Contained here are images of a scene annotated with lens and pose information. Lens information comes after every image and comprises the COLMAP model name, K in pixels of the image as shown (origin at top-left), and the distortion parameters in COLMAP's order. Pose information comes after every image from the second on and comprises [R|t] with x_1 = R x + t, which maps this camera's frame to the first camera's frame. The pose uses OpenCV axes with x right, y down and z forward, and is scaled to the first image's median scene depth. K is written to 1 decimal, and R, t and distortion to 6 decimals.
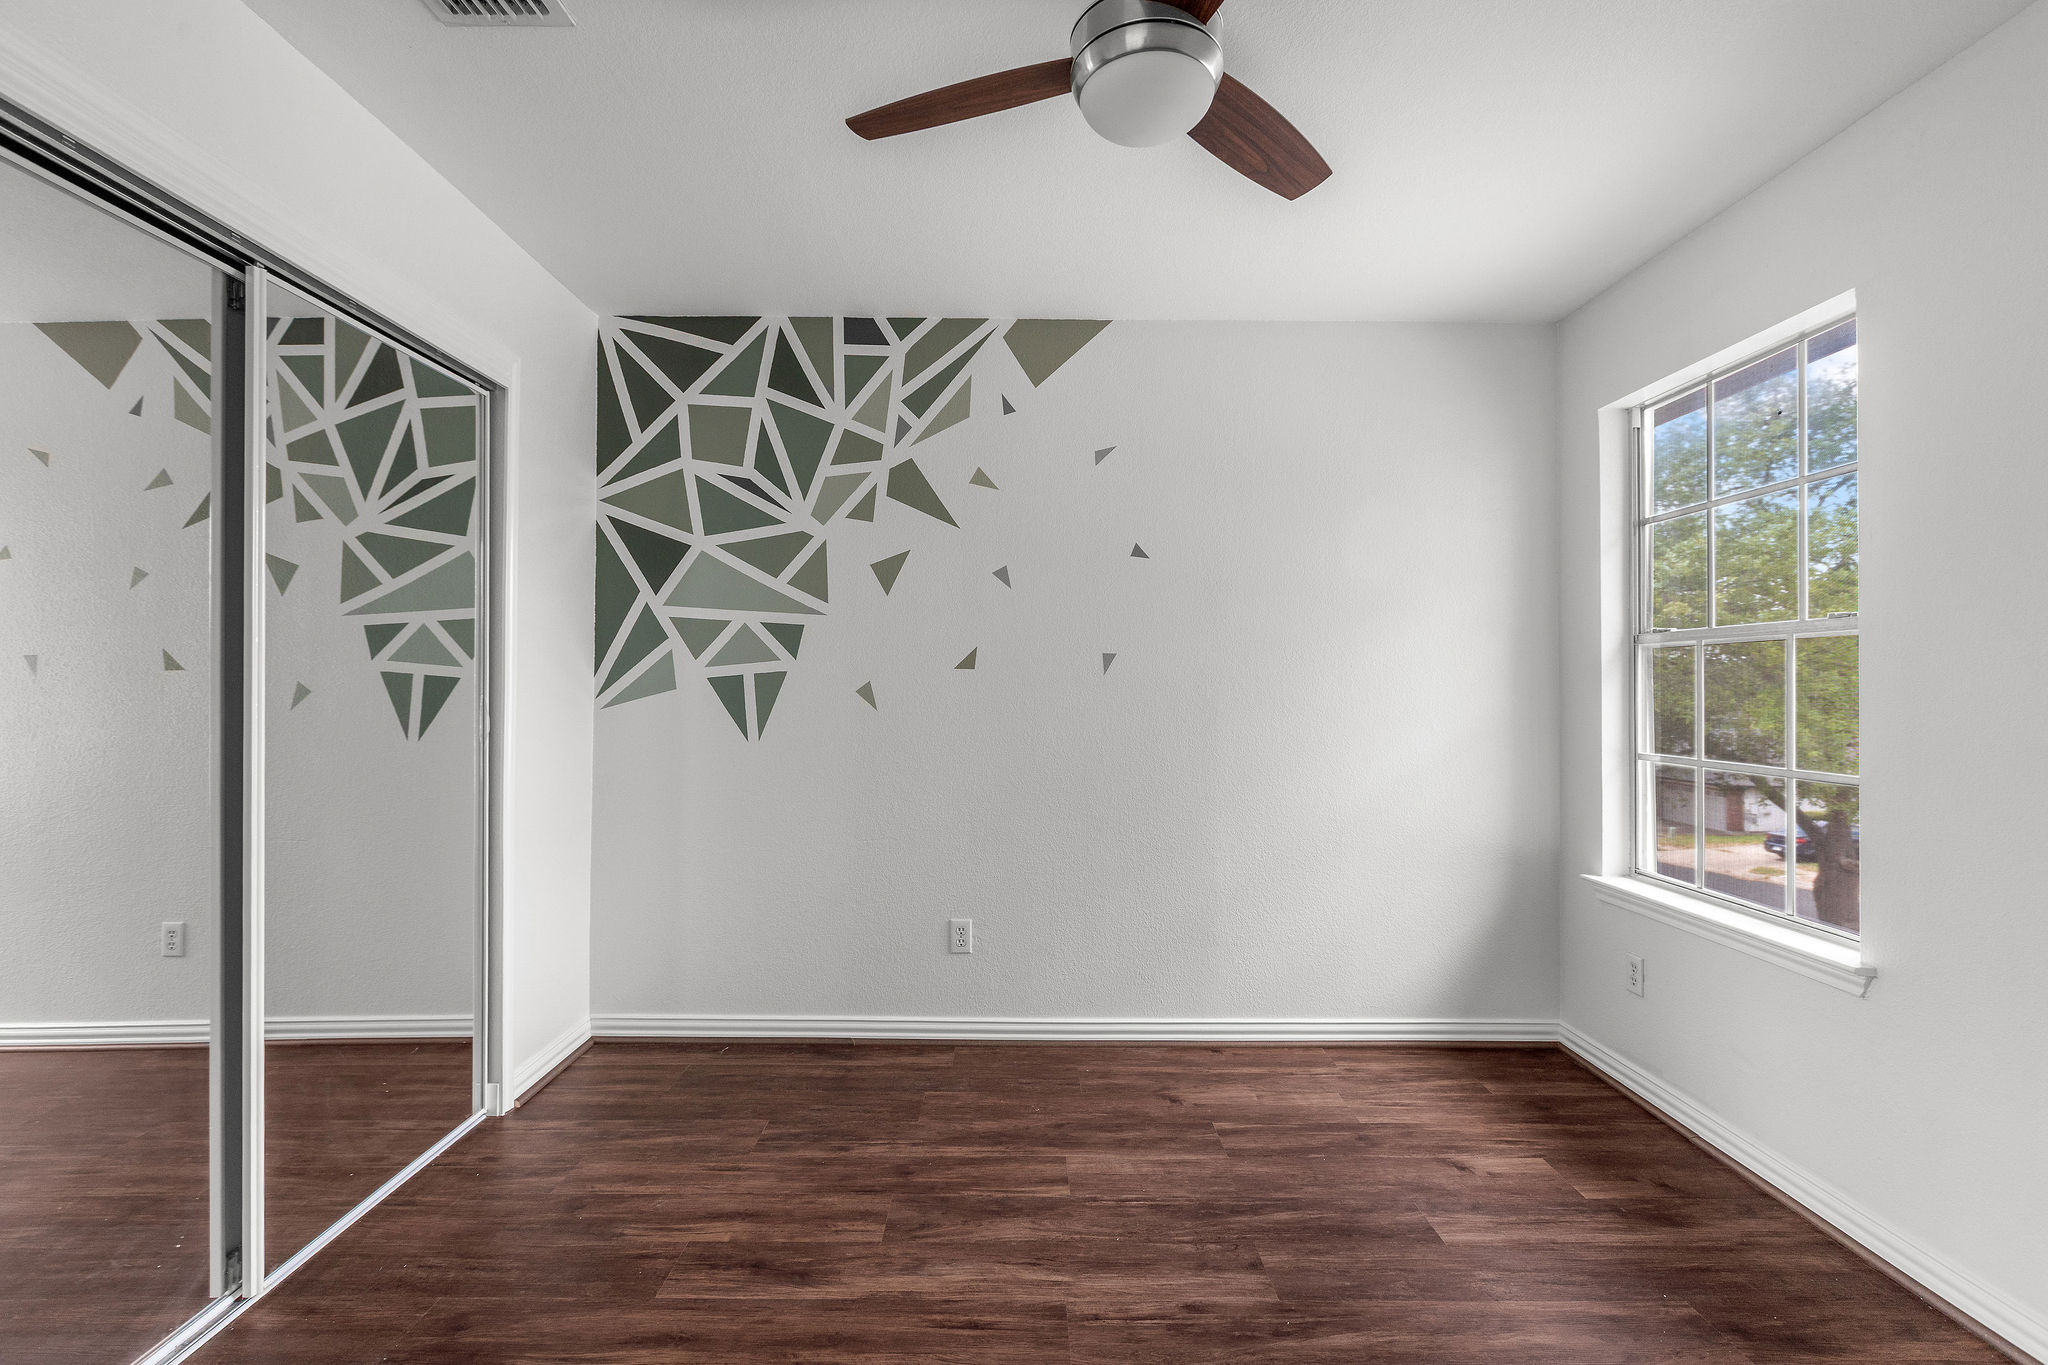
lens RADIAL K [[917.2, 0, 1024.0], [0, 917.2, 682.5], [0, 0, 1]] dist [0.000115, 0.000365]
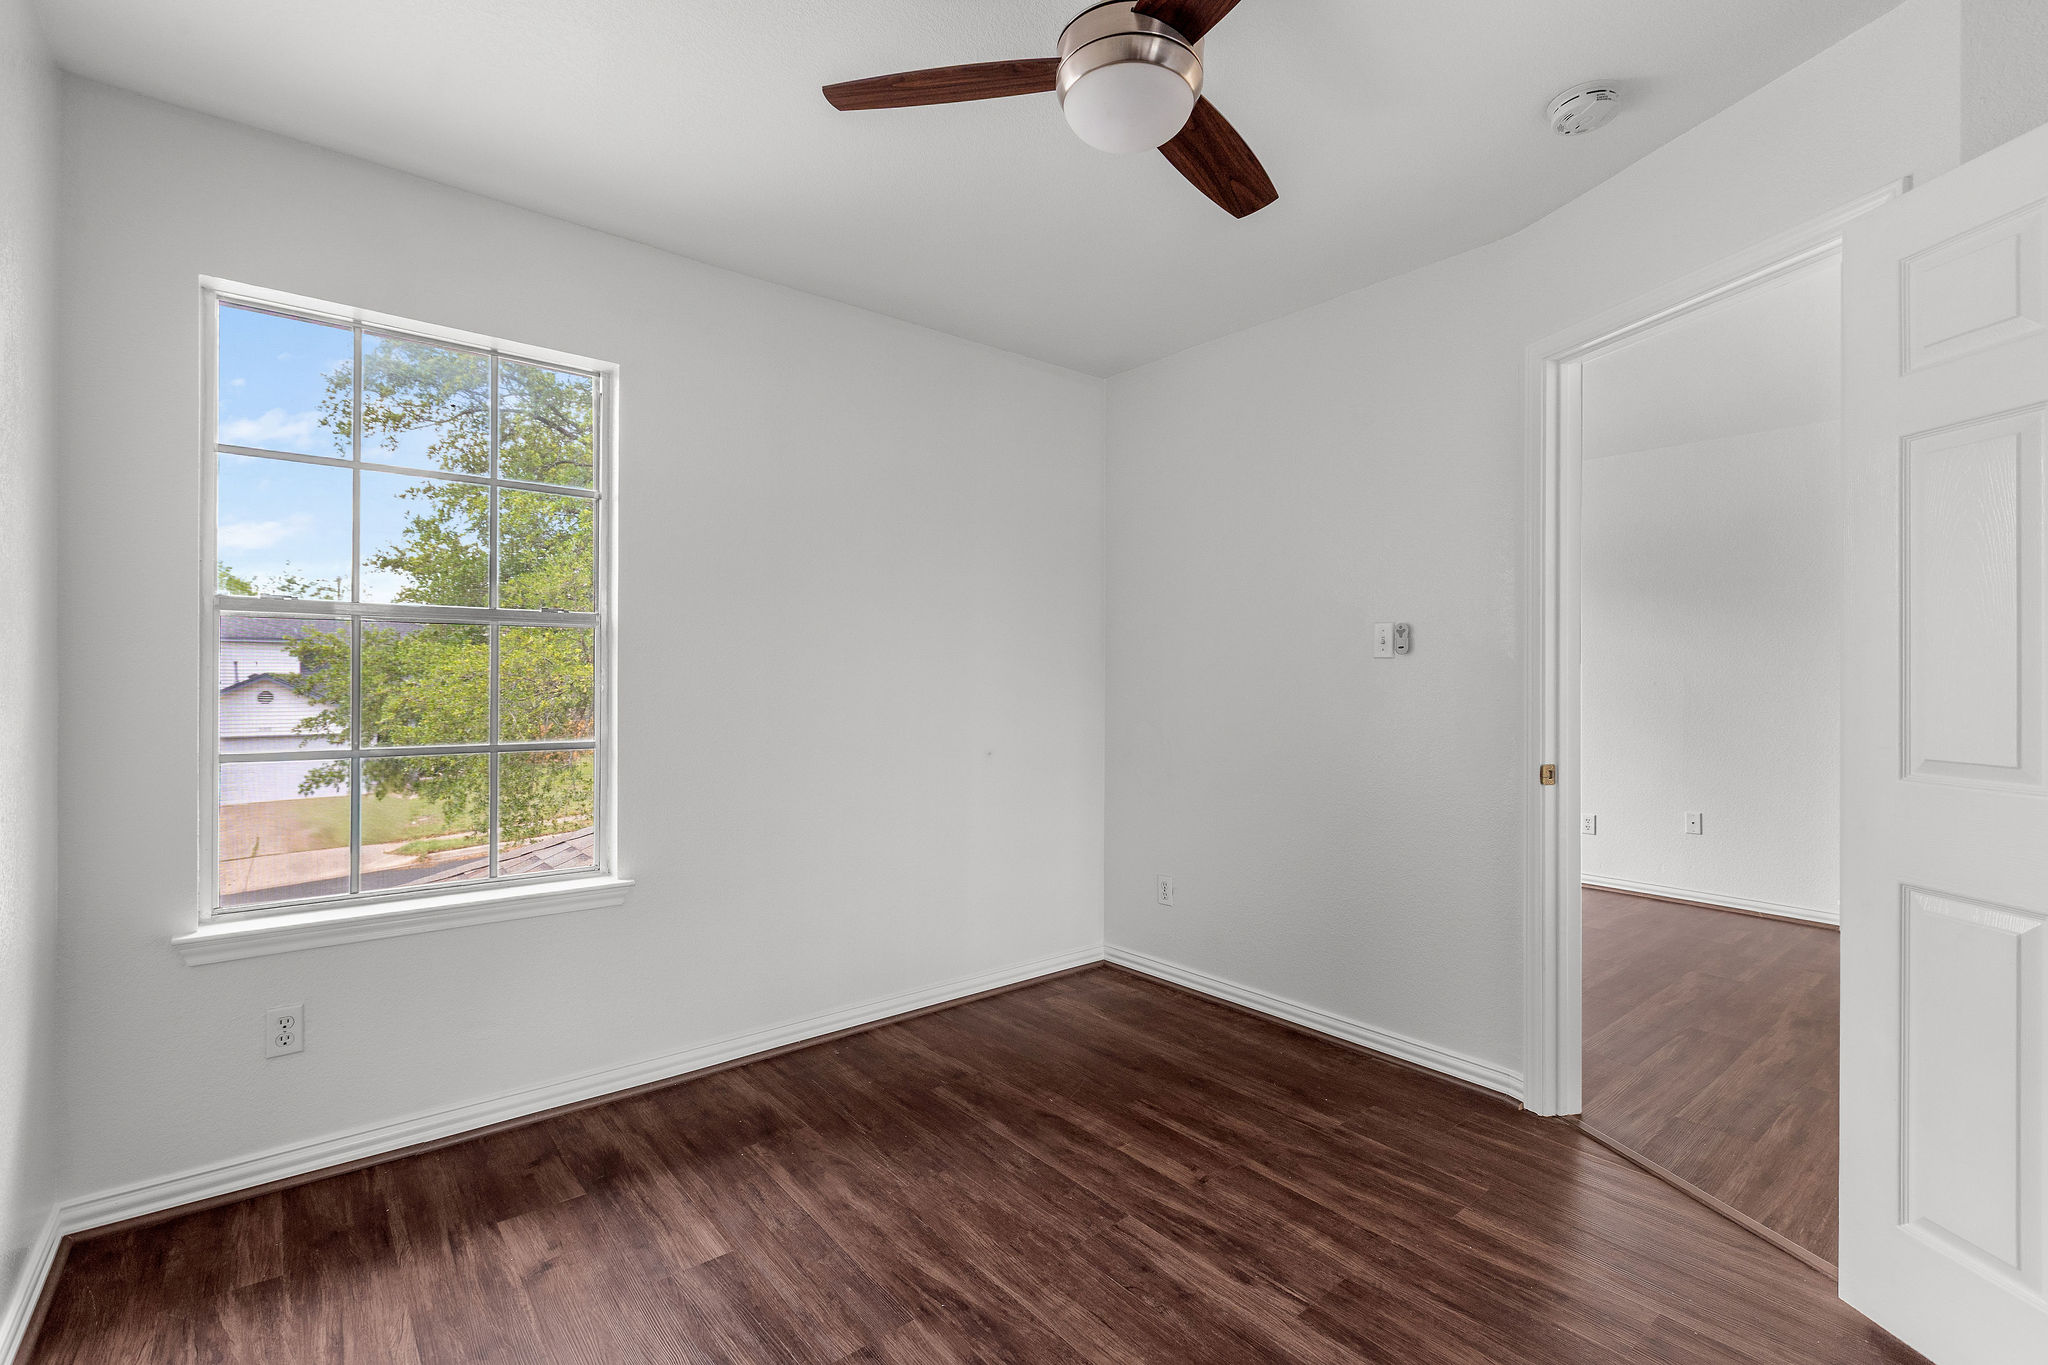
lens RADIAL K [[917.2, 0, 1024.0], [0, 917.2, 682.5], [0, 0, 1]] dist [0.000115, 0.000365]
pose [[-0.625837, -0.012815, 0.779849, -0.427377], [-0.009193, 0.999917, 0.009054, 0.003801], [-0.779900, -0.001503, -0.625903, 1.227148]]
